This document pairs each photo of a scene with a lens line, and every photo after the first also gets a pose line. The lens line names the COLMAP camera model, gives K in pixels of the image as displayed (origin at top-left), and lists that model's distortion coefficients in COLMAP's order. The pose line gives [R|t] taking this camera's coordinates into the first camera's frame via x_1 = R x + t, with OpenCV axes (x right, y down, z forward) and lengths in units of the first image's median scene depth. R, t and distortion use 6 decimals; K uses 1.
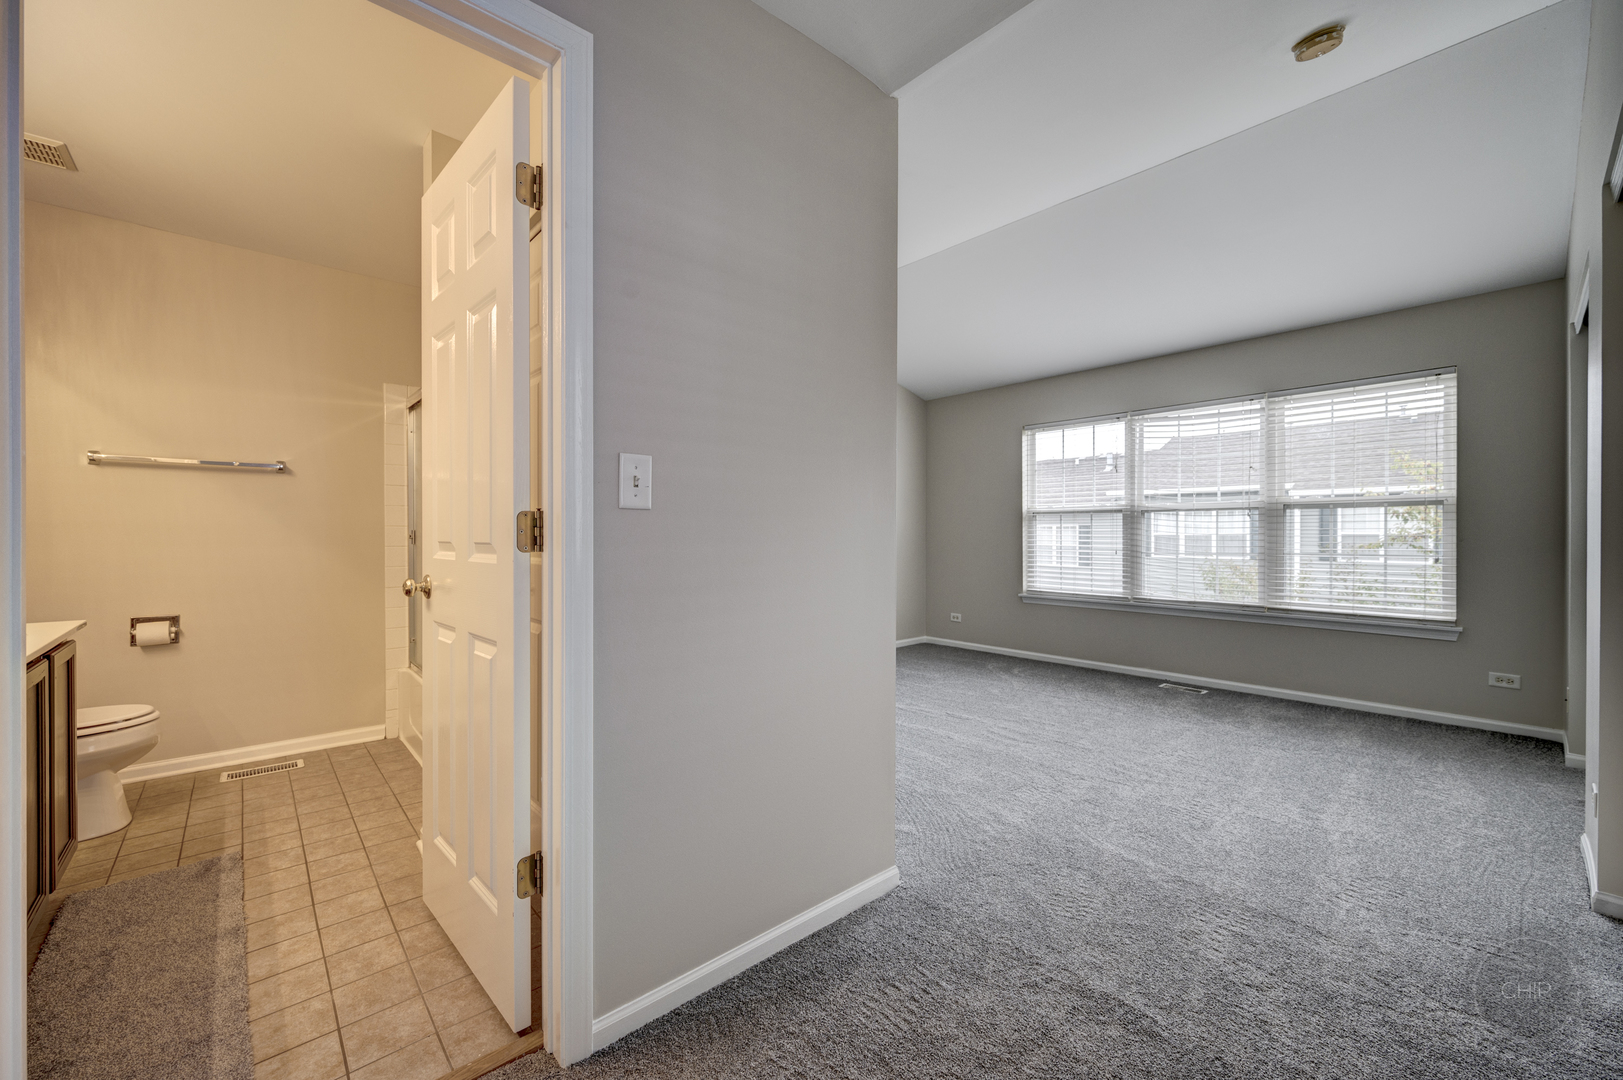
lens RADIAL K [[644.8, 0, 811.5], [0, 644.8, 535.0], [0, 0, 1]] dist [-0.003501, 0.001585]
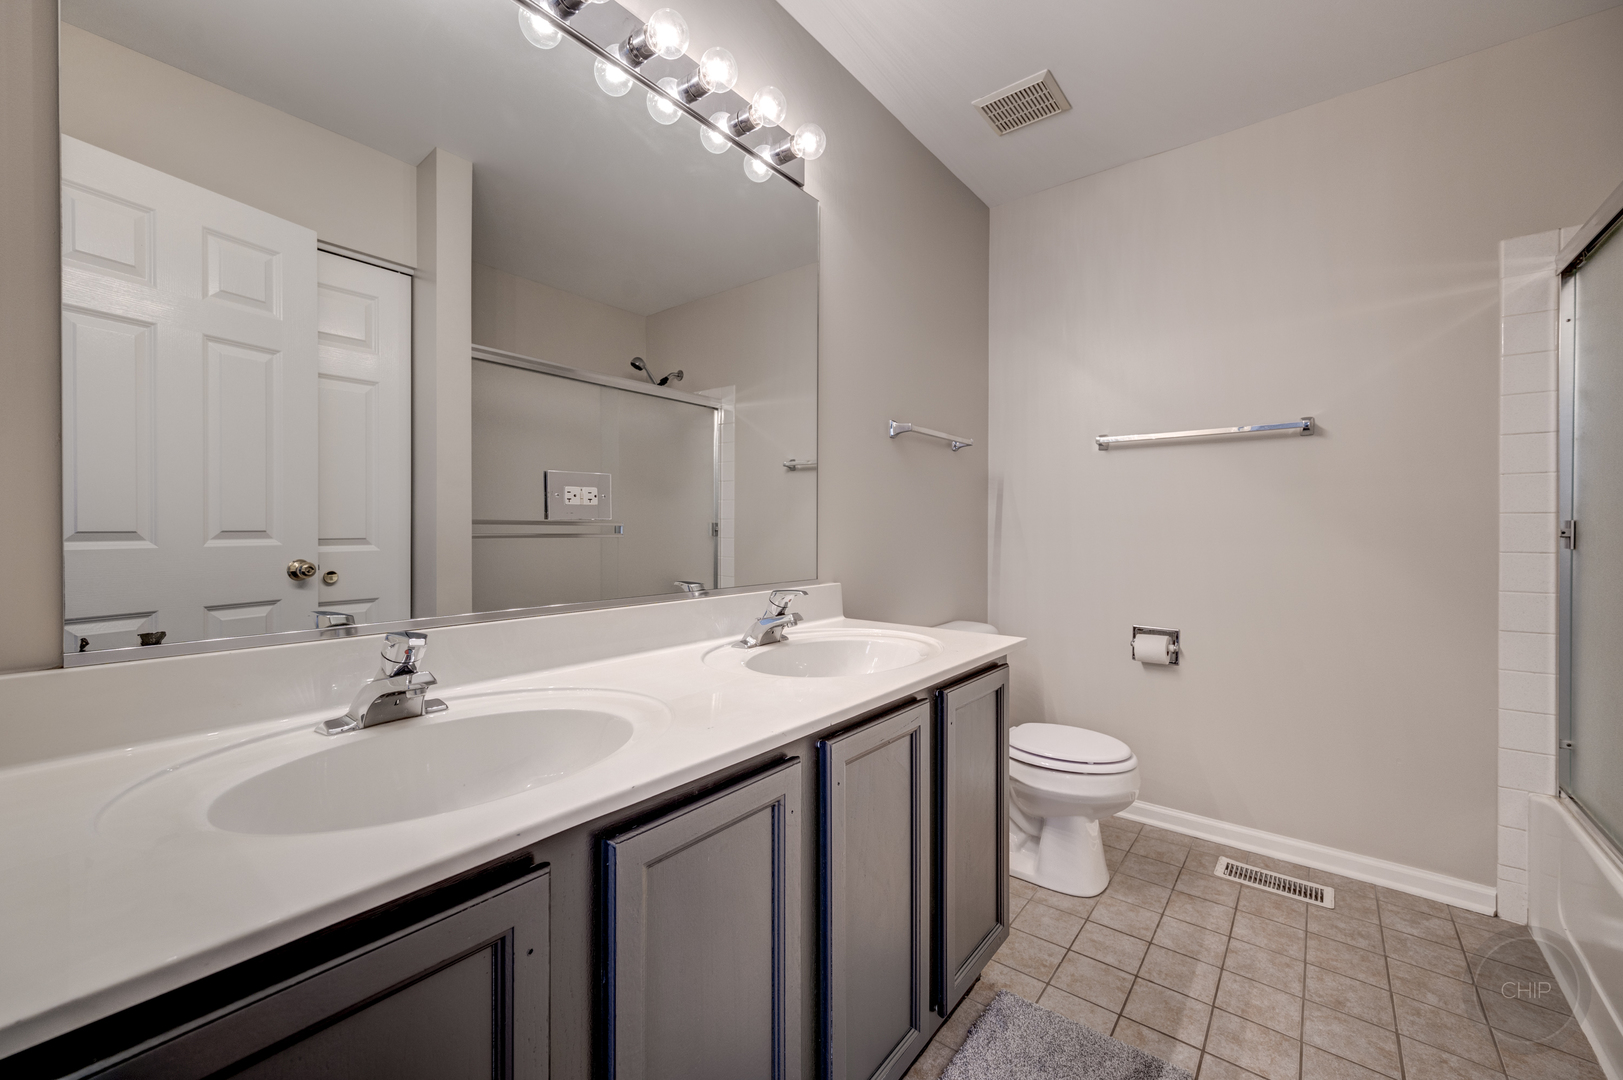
lens RADIAL K [[644.8, 0, 803.6], [0, 644.8, 532.4], [0, 0, 1]] dist [-0.003501, 0.001585]
pose [[0.167340, 0.009074, -0.985858, -0.286719], [-0.003415, 0.999957, 0.008624, -0.000814], [0.985893, 0.001924, 0.167364, 0.420688]]
